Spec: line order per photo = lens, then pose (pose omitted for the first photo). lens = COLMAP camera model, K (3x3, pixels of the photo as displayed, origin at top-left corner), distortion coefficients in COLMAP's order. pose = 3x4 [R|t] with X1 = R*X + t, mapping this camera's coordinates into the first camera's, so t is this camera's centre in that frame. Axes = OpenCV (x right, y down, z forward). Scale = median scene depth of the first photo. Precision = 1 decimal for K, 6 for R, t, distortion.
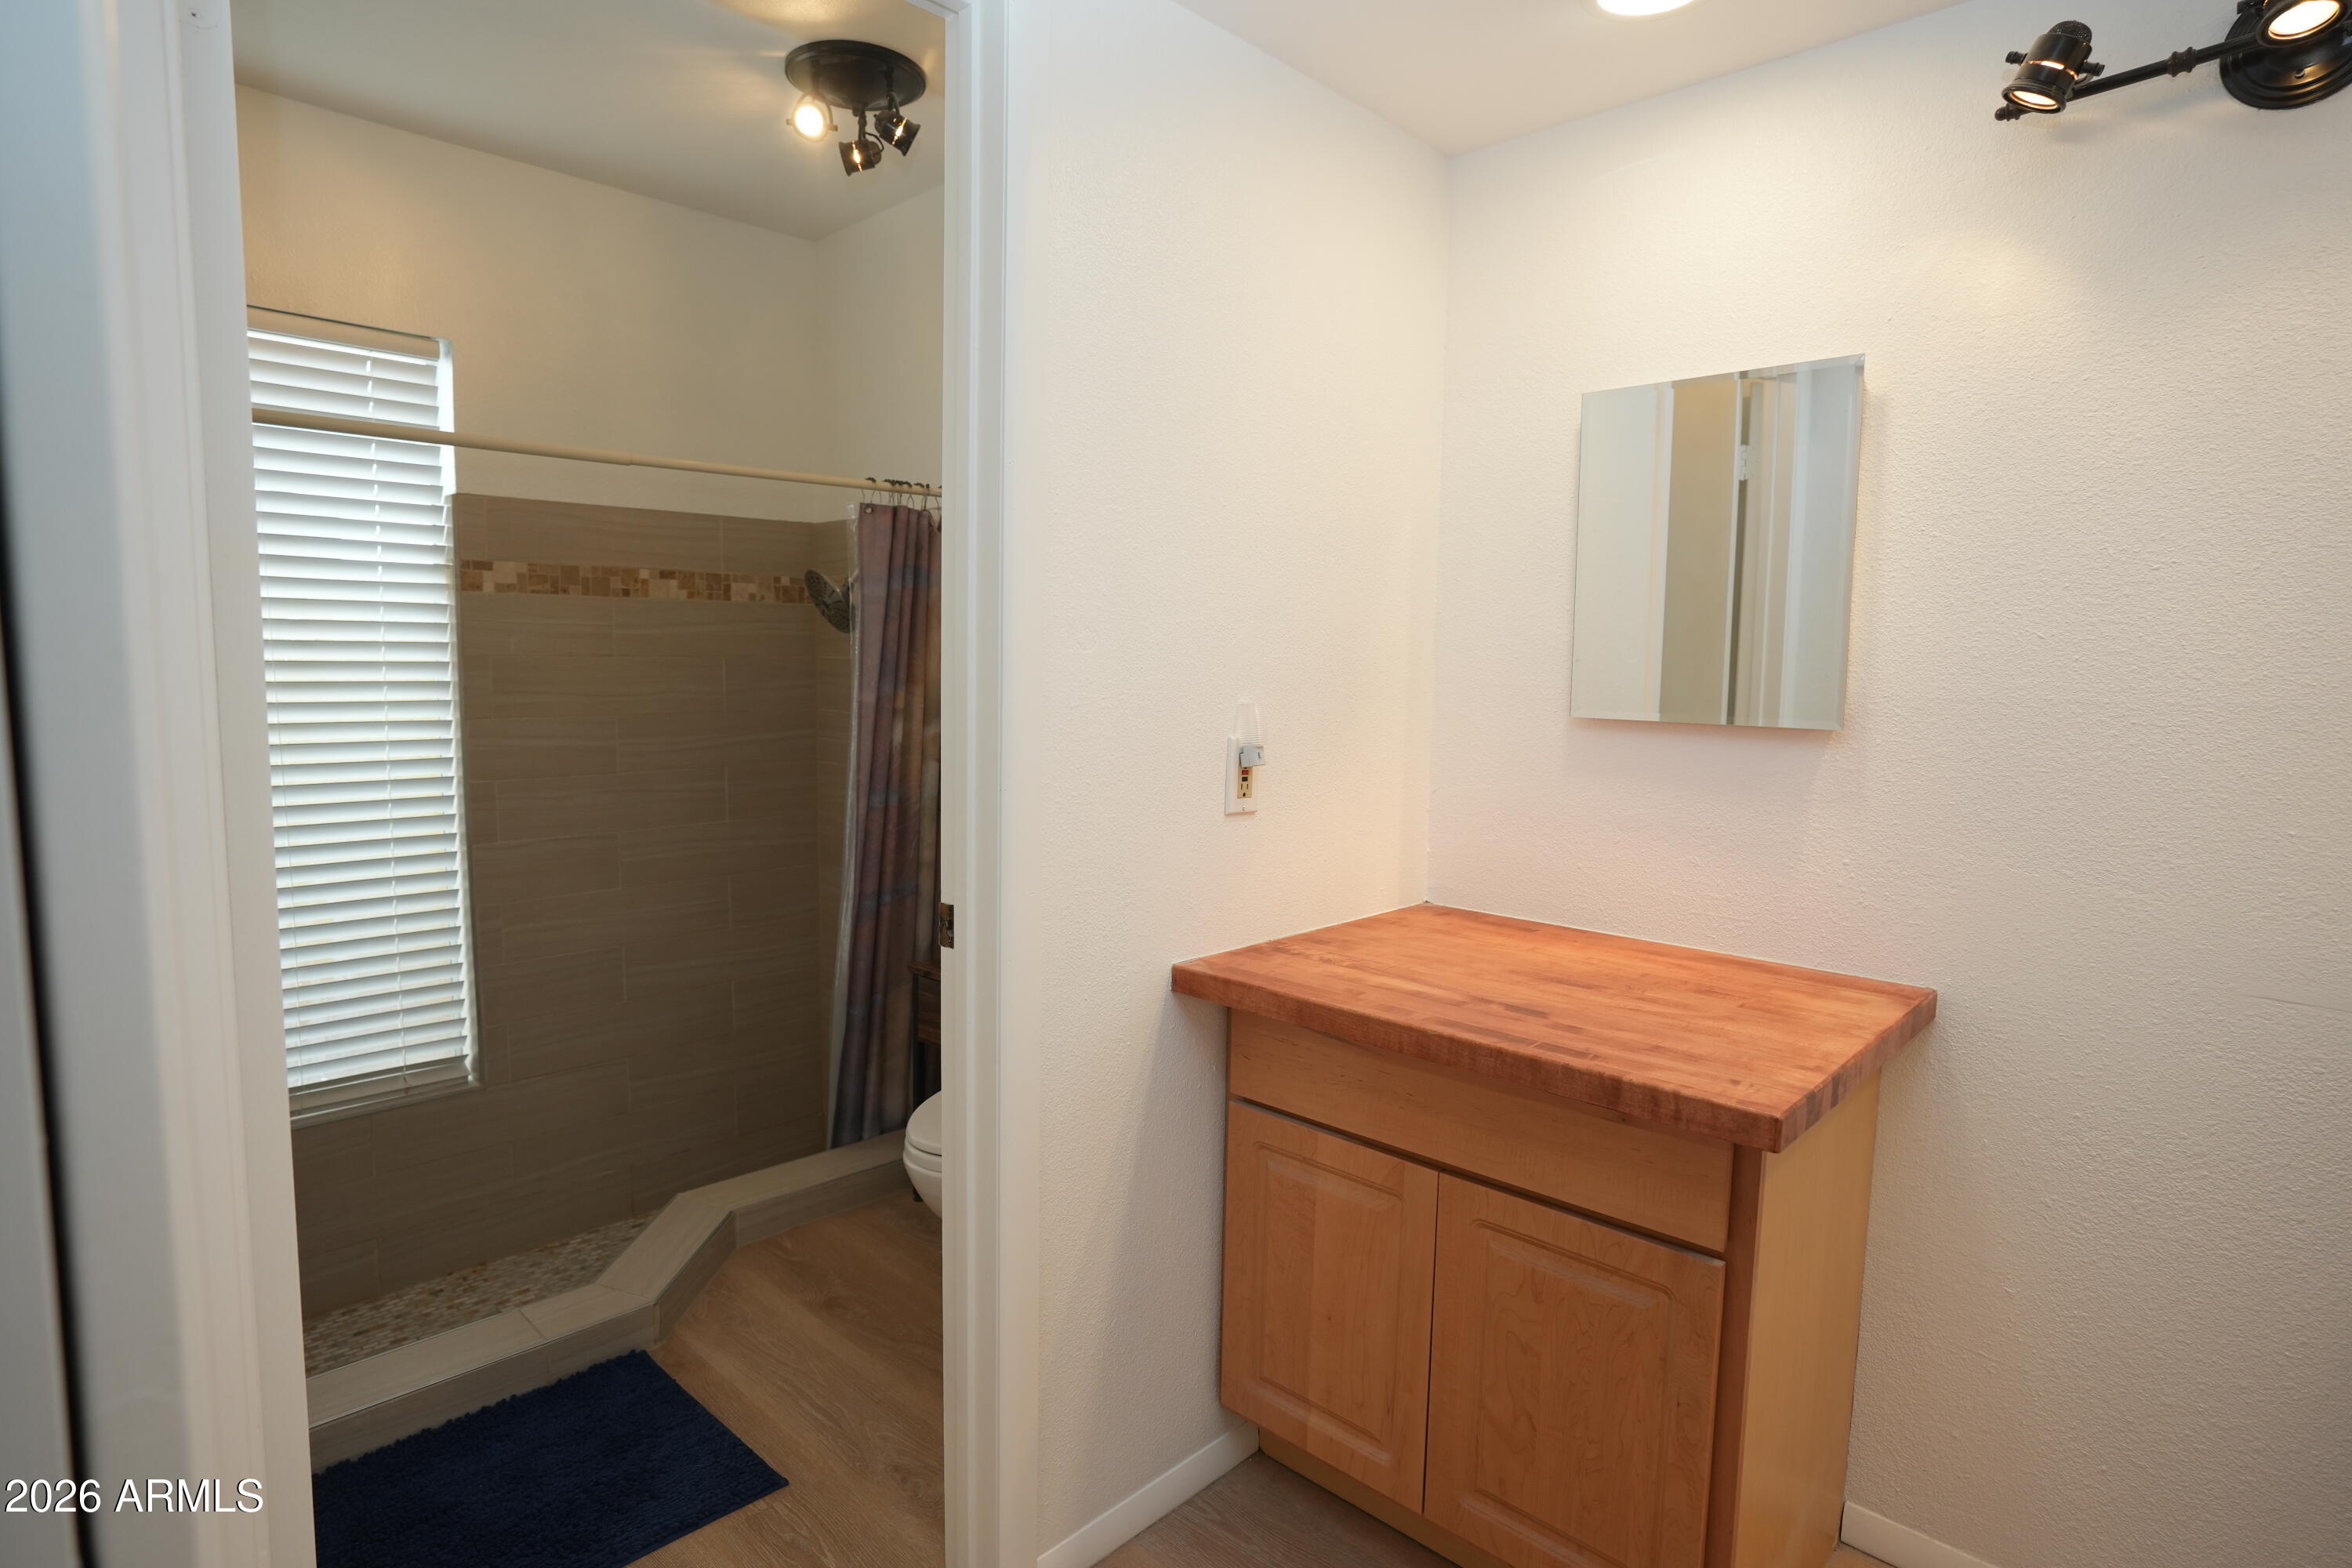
lens RADIAL K [[1227.0, 0, 1166.0], [0, 1227.0, 788.5], [0, 0, 1]] dist [-0.003592, -0.000339]
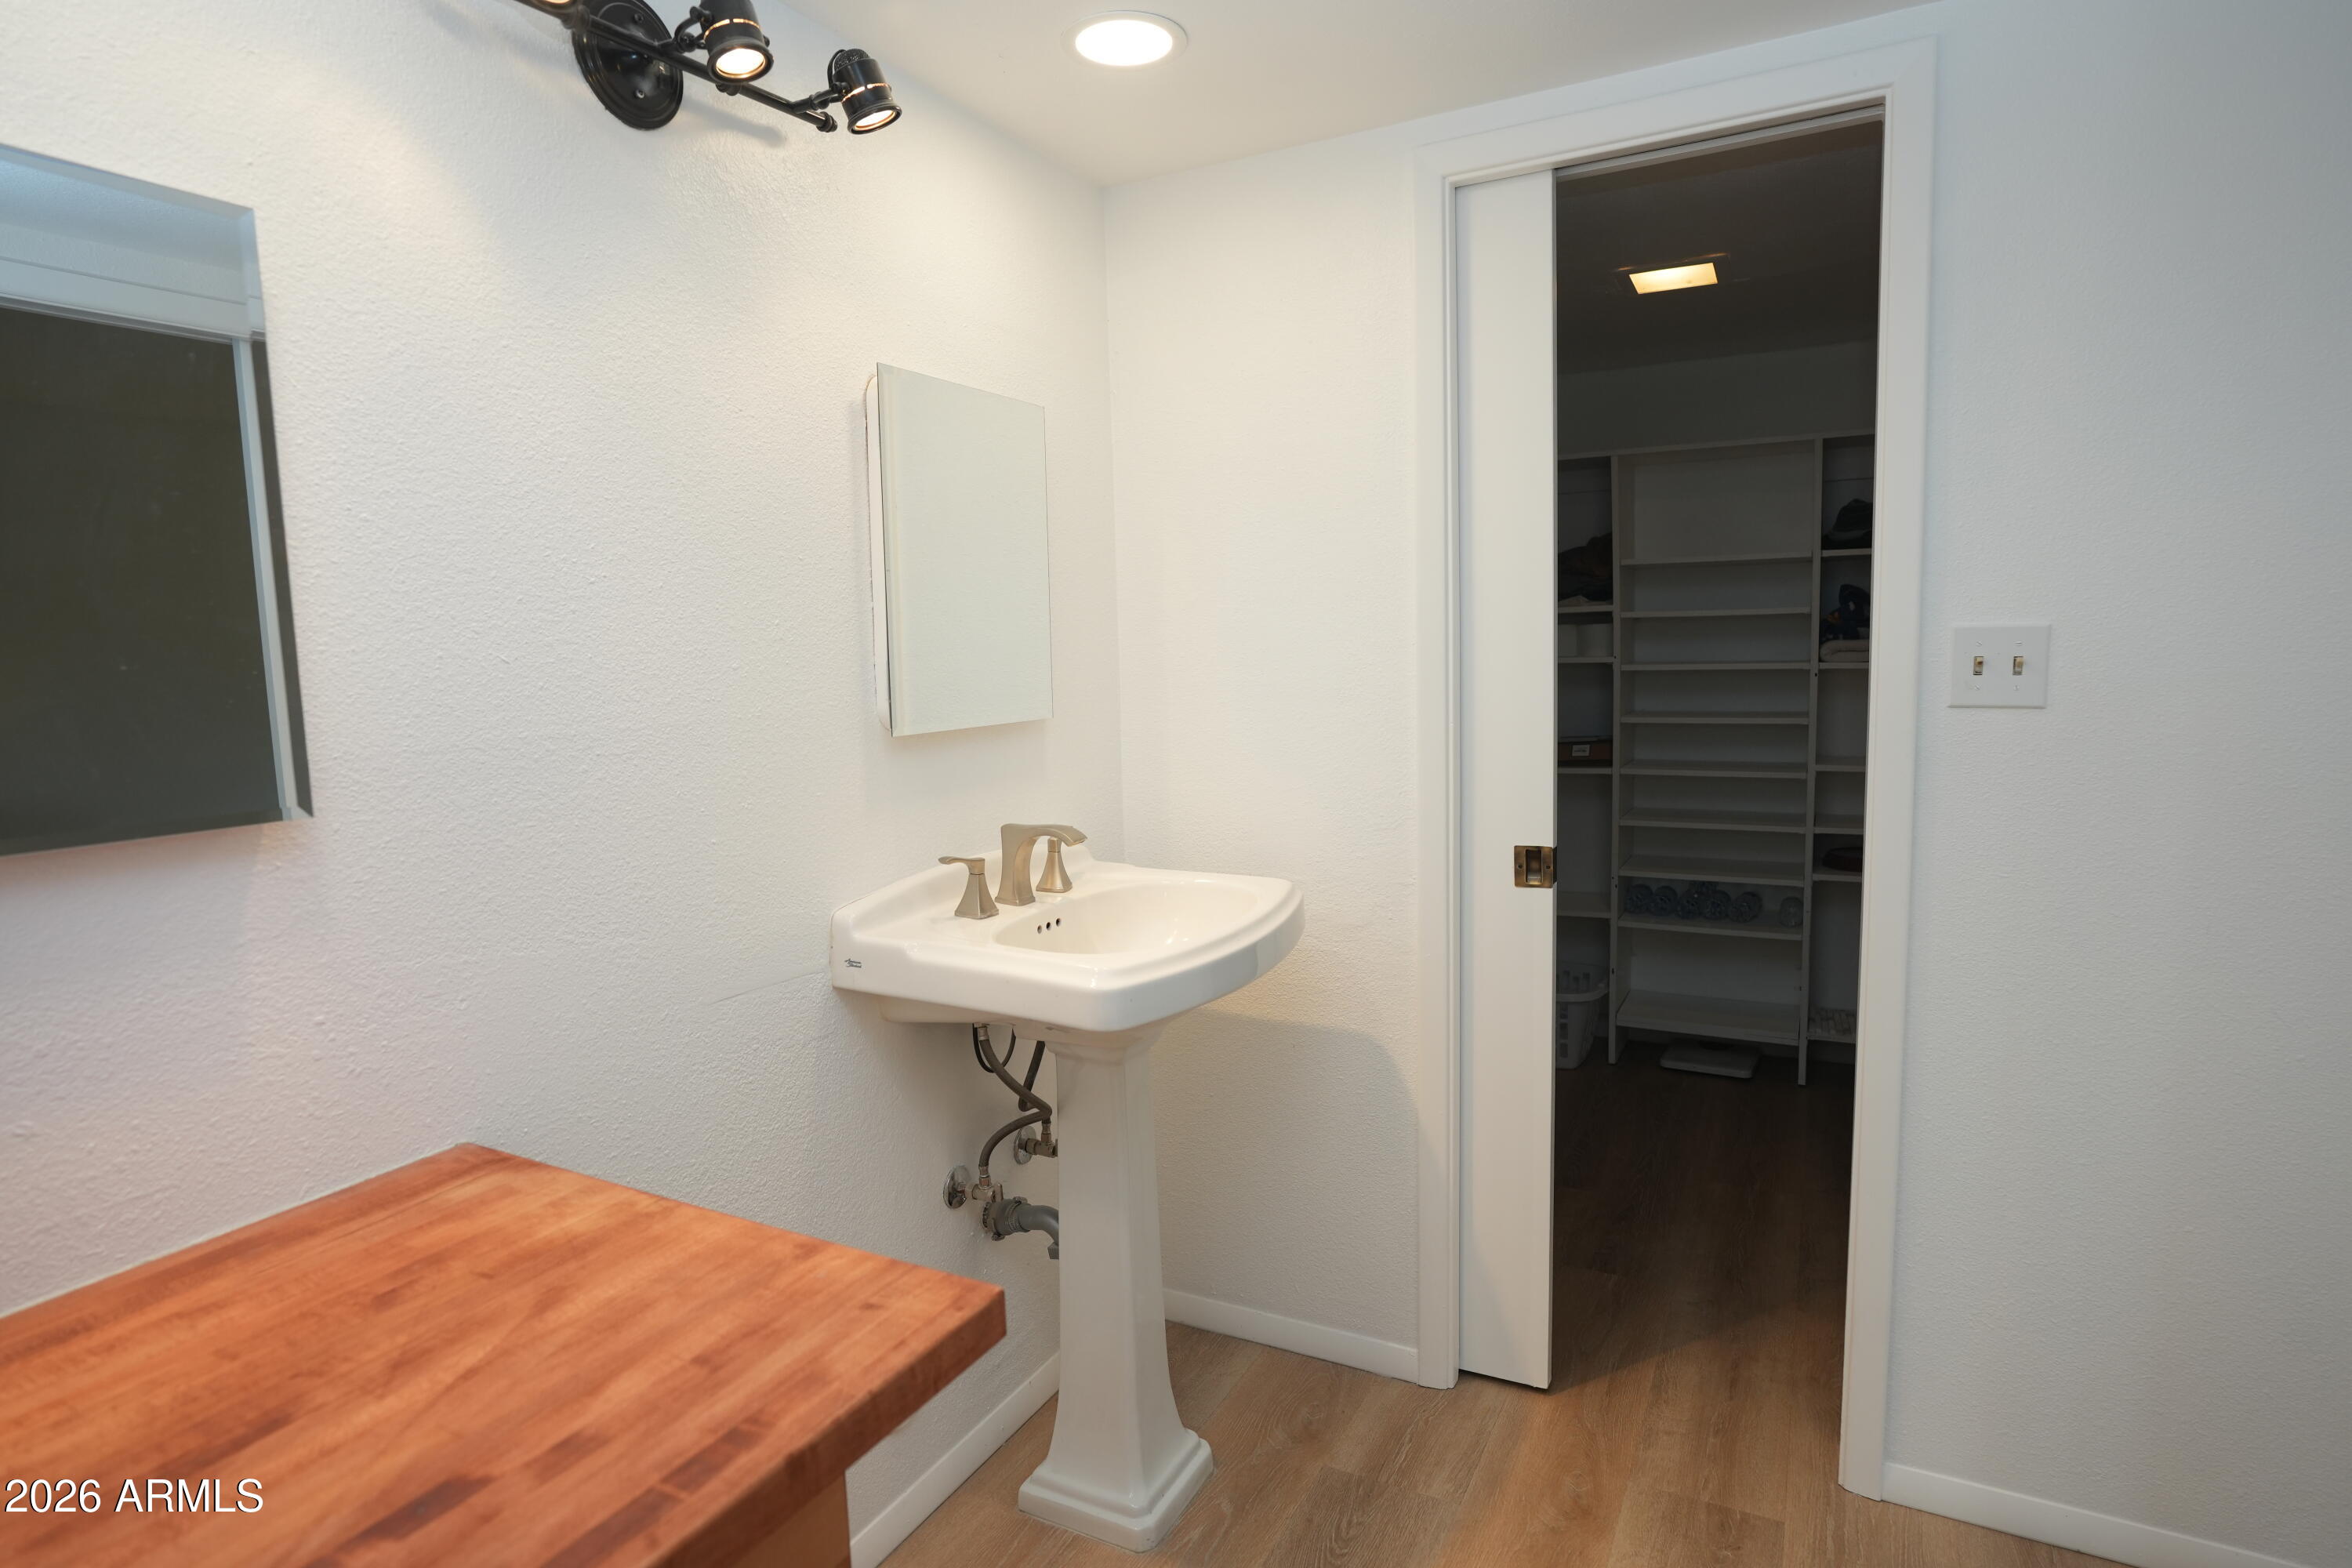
lens RADIAL K [[1270.5, 0, 1173.3], [0, 1270.5, 771.1], [0, 0, 1]] dist [0.003117, 0.001332]
pose [[-0.272145, -0.110386, 0.955904, -0.219683], [0.118369, 0.982013, 0.147101, -0.133040], [-0.954948, 0.153182, -0.254183, 0.866628]]
